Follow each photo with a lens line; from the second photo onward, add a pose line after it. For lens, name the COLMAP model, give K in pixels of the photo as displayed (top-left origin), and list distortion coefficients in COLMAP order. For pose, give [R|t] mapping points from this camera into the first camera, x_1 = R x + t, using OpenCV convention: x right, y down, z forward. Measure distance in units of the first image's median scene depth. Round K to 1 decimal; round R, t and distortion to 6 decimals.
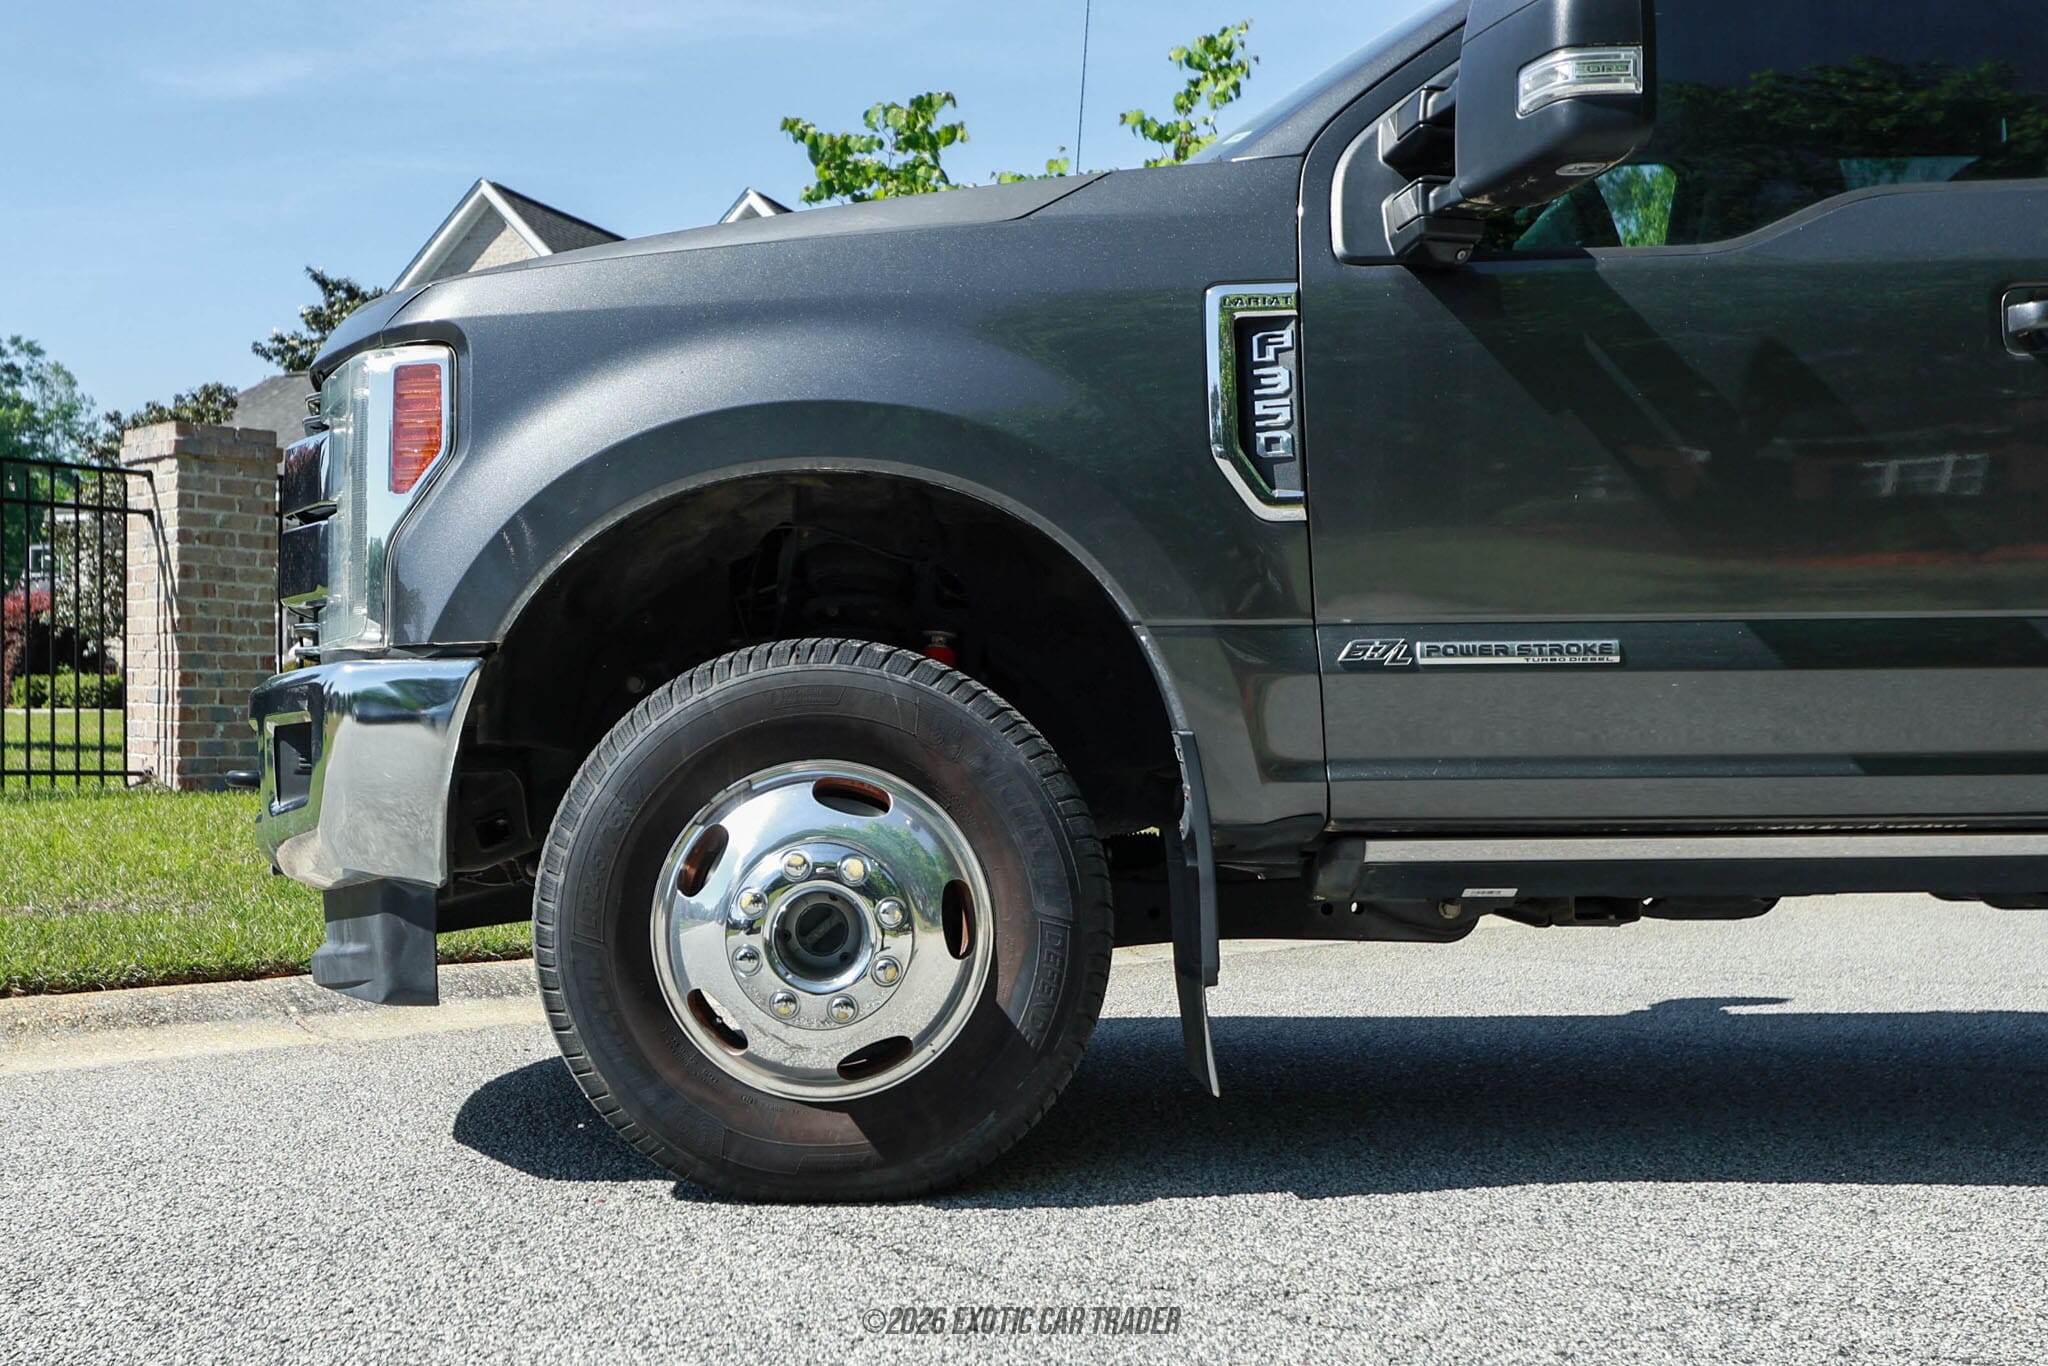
lens RADIAL K [[2584.6, 0, 1022.7], [0, 2584.6, 734.7], [0, 0, 1]] dist [-0.010366, 0.017019]
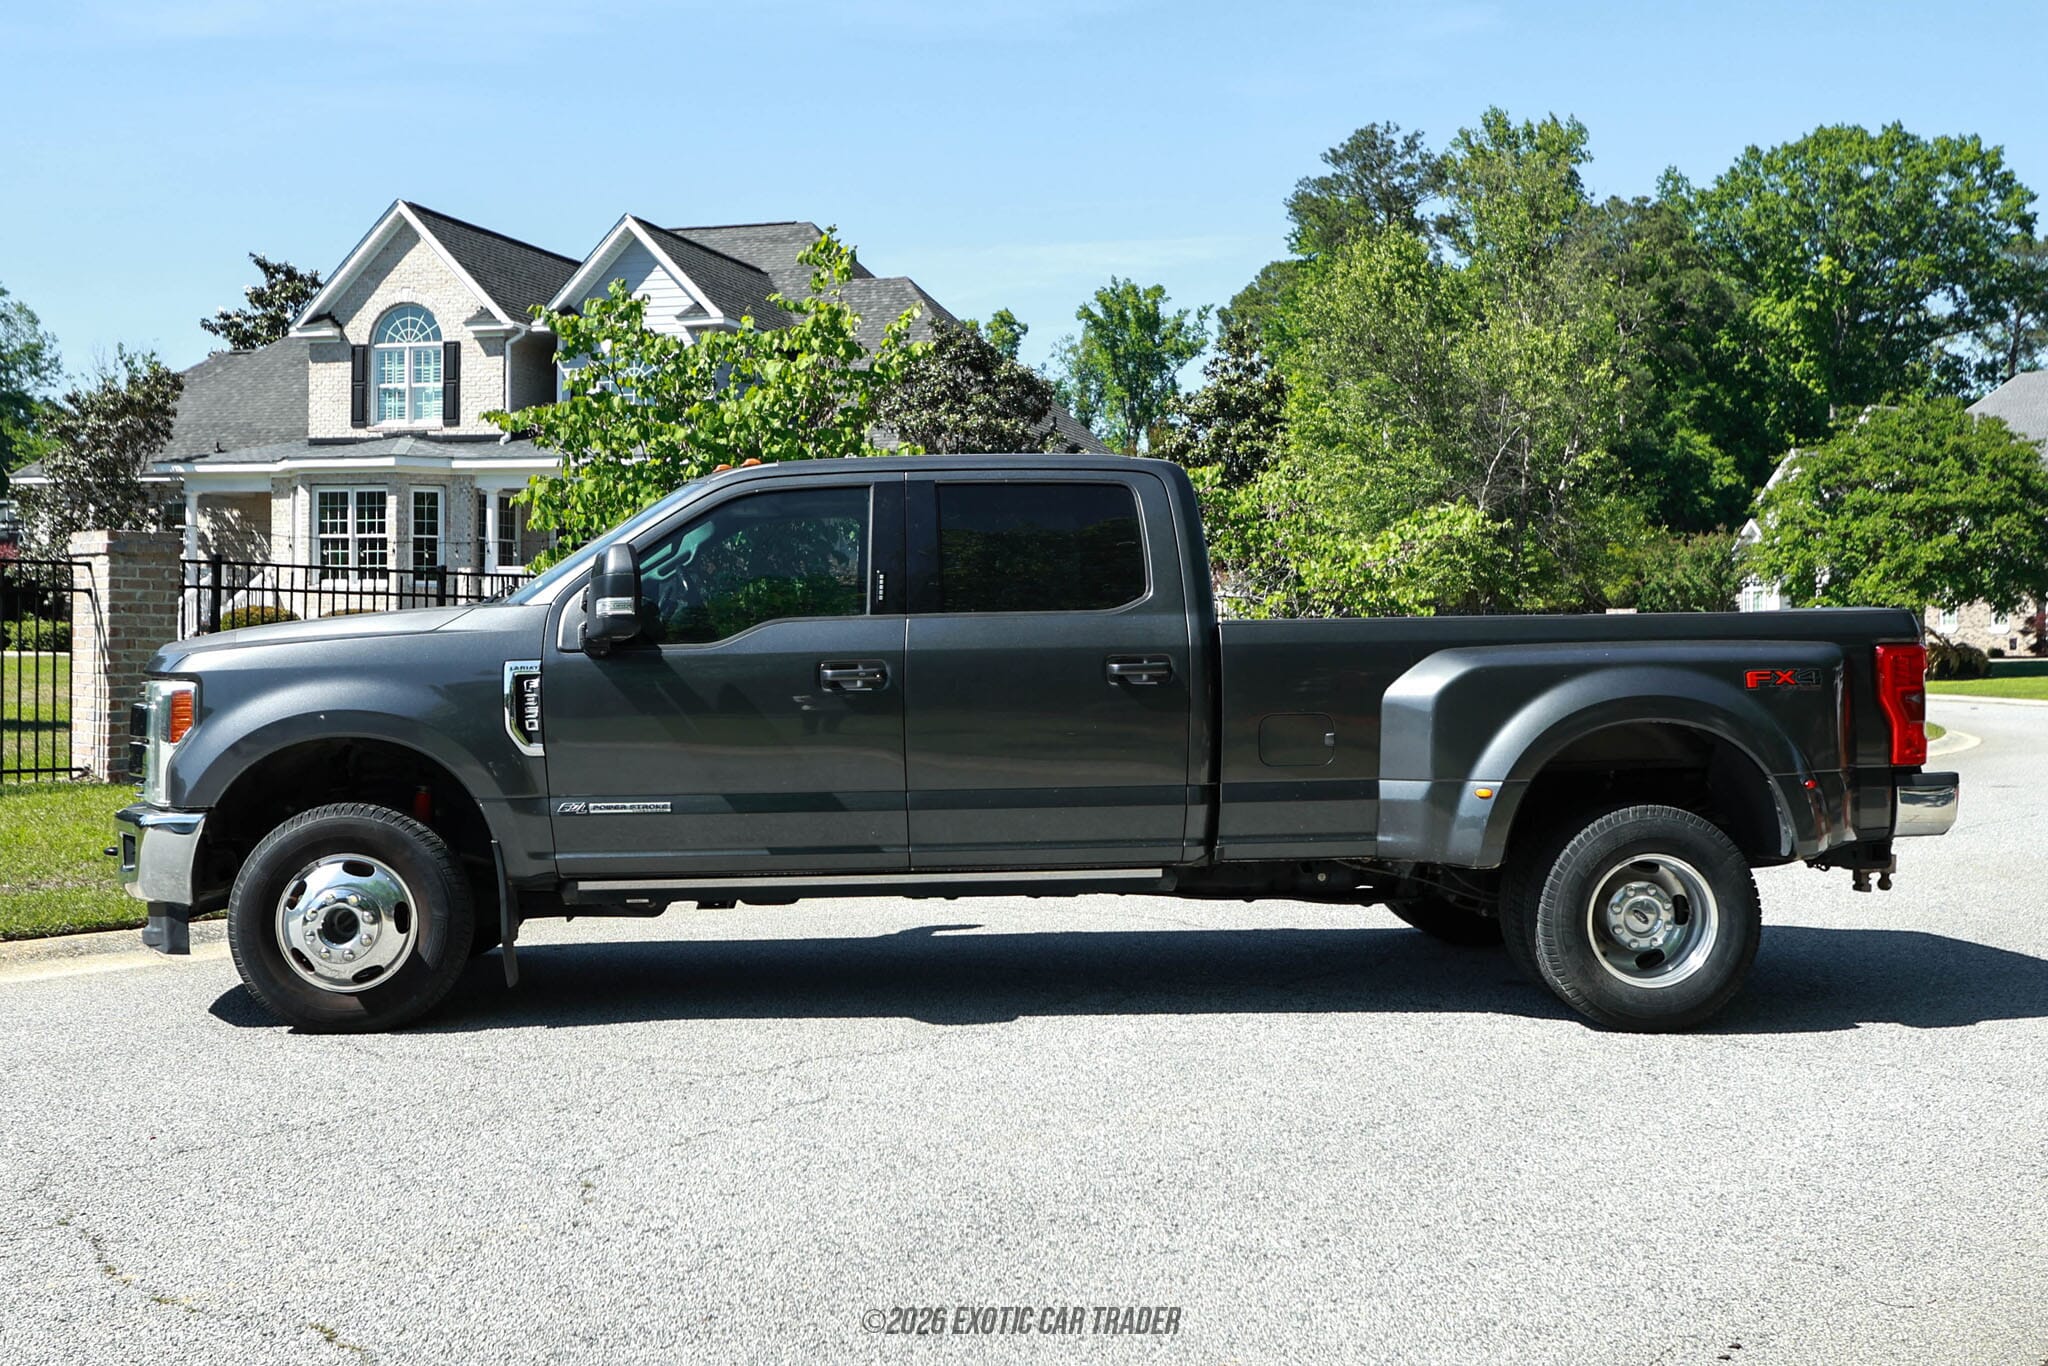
lens RADIAL K [[2169.3, 0, 1026.9], [0, 2169.3, 608.5], [0, 0, 1]] dist [0.011237, 0.010167]
pose [[0.997134, -0.002459, 0.075614, 0.393459], [0.004612, 0.999588, -0.028312, -0.154318], [-0.075514, 0.028580, 0.996735, -1.070908]]
